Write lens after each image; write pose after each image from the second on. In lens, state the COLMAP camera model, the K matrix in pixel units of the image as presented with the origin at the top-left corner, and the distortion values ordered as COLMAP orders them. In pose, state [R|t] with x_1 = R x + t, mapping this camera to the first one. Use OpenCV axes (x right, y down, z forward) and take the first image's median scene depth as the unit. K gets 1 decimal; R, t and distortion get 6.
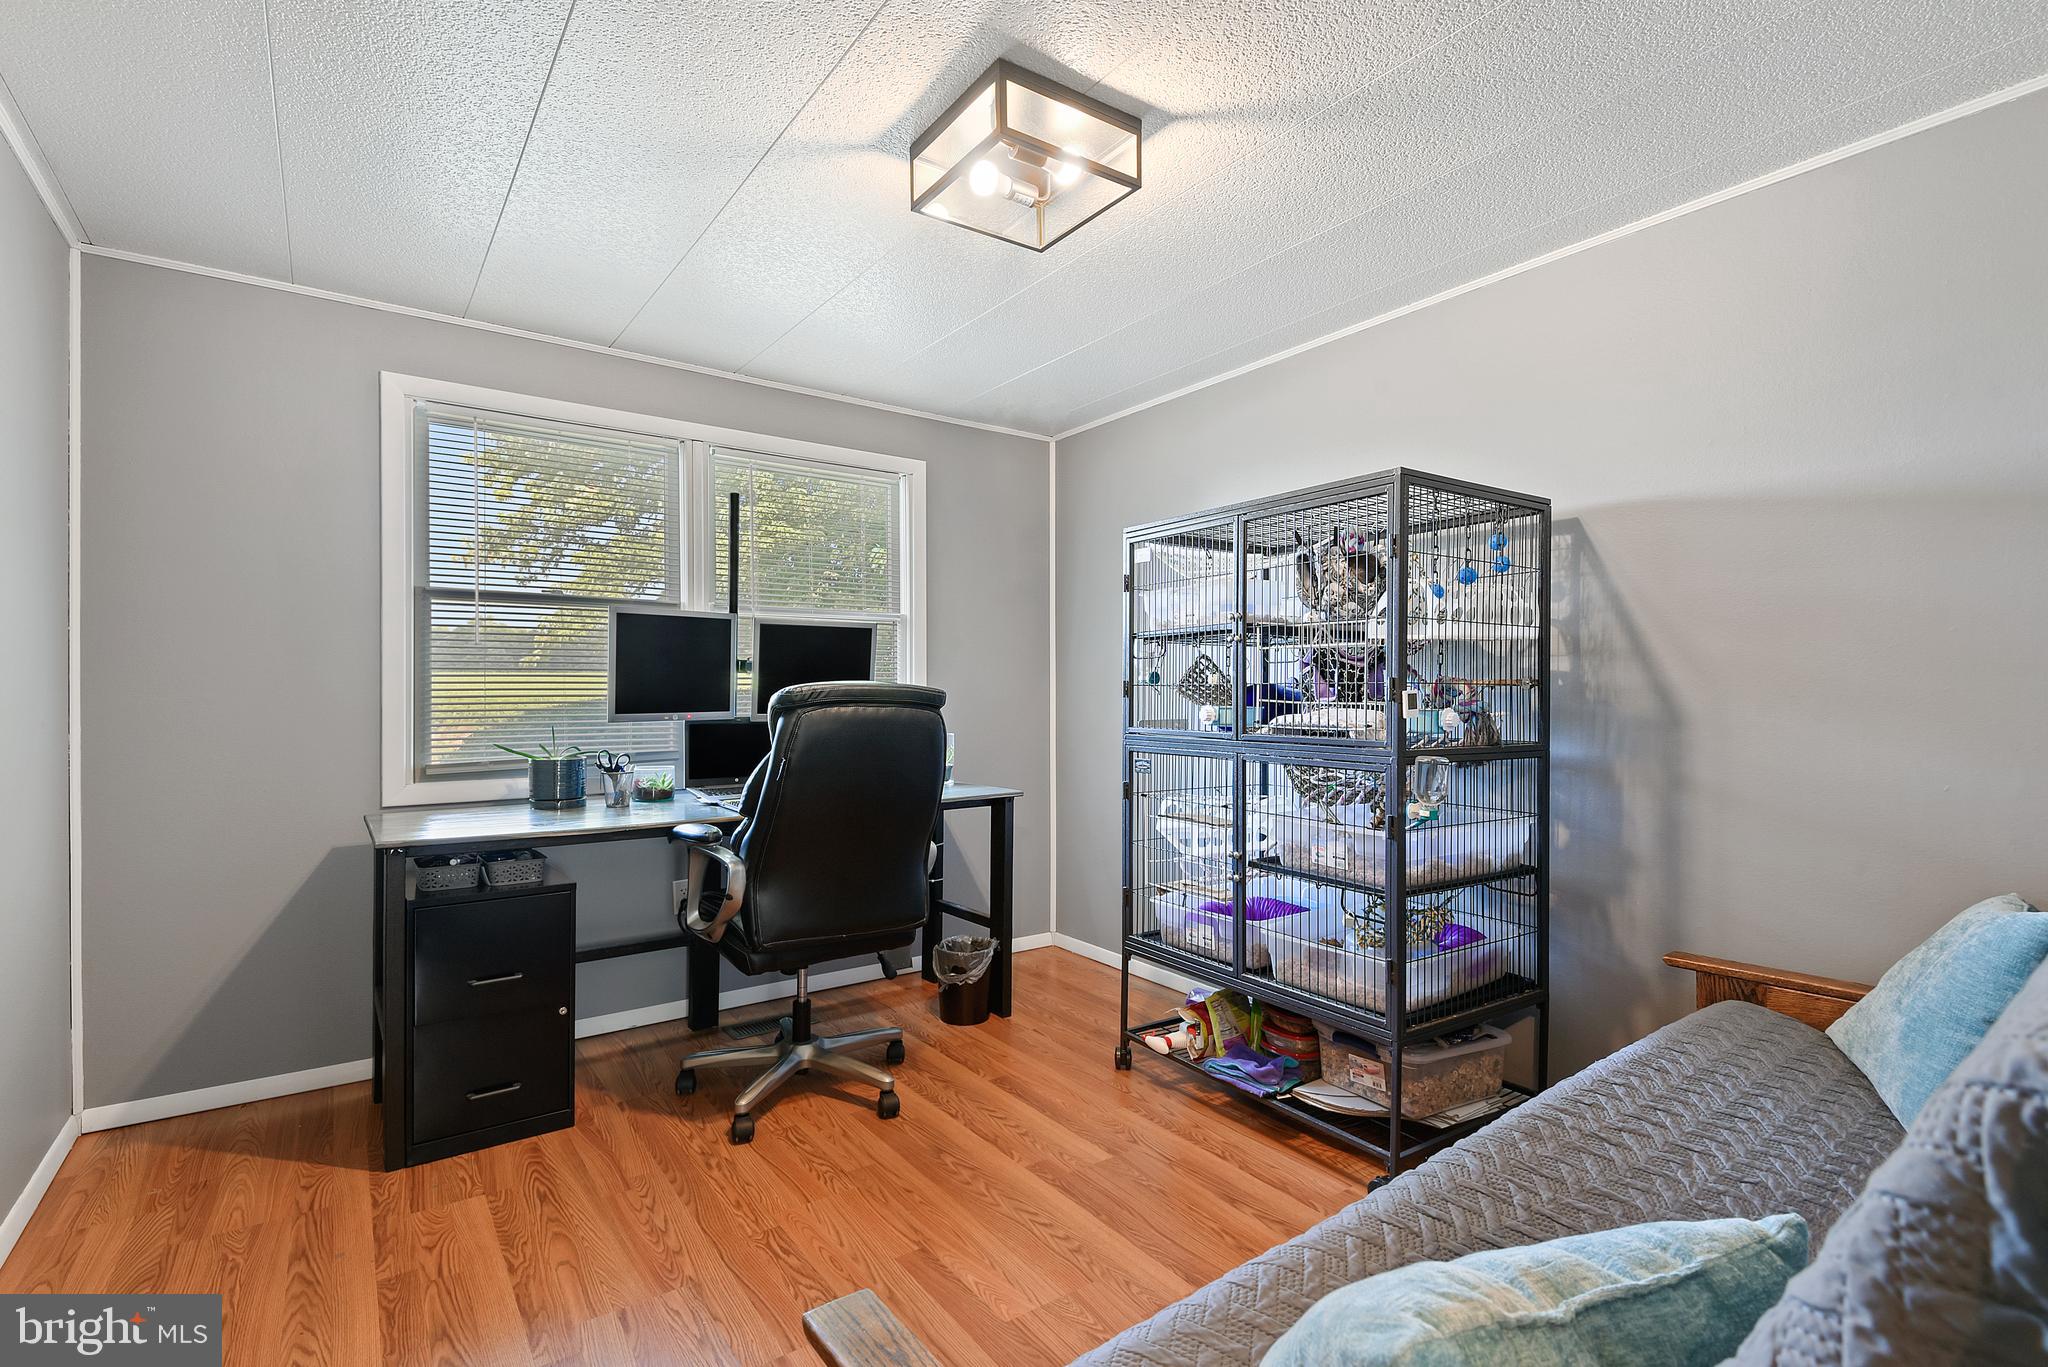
lens RADIAL K [[953.7, 0, 1034.5], [0, 953.7, 690.5], [0, 0, 1]] dist [0.040638, -0.032782]
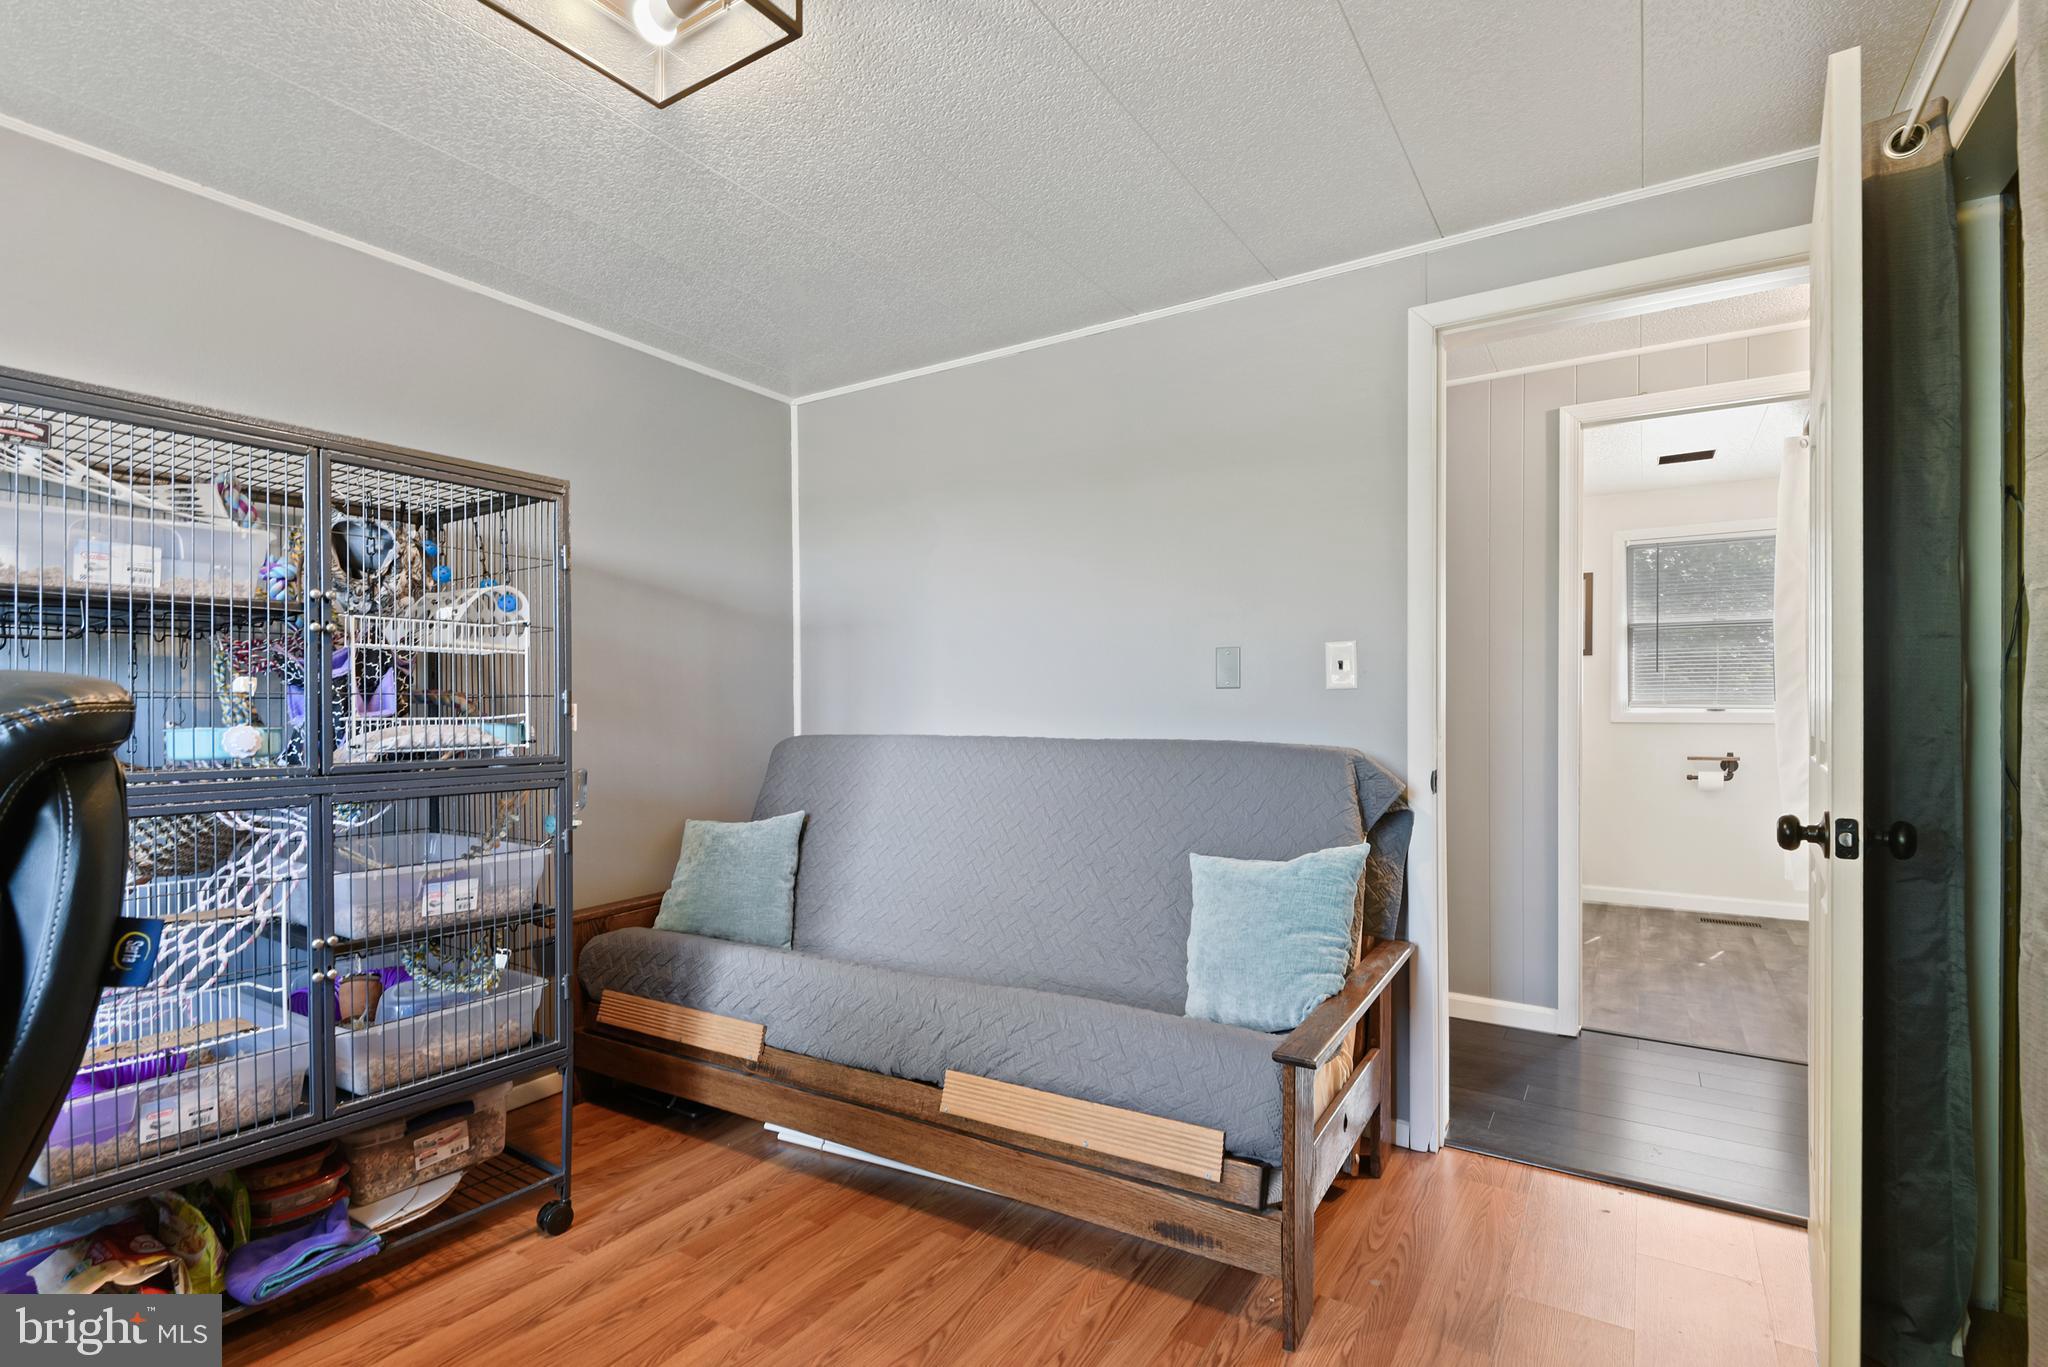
lens RADIAL K [[953.7, 0, 1034.5], [0, 953.7, 690.5], [0, 0, 1]] dist [0.040638, -0.032782]
pose [[-0.360618, 0.008364, 0.932676, -0.660538], [0.001048, 0.999963, -0.008562, -0.003976], [-0.932713, -0.002110, -0.360613, 0.816413]]
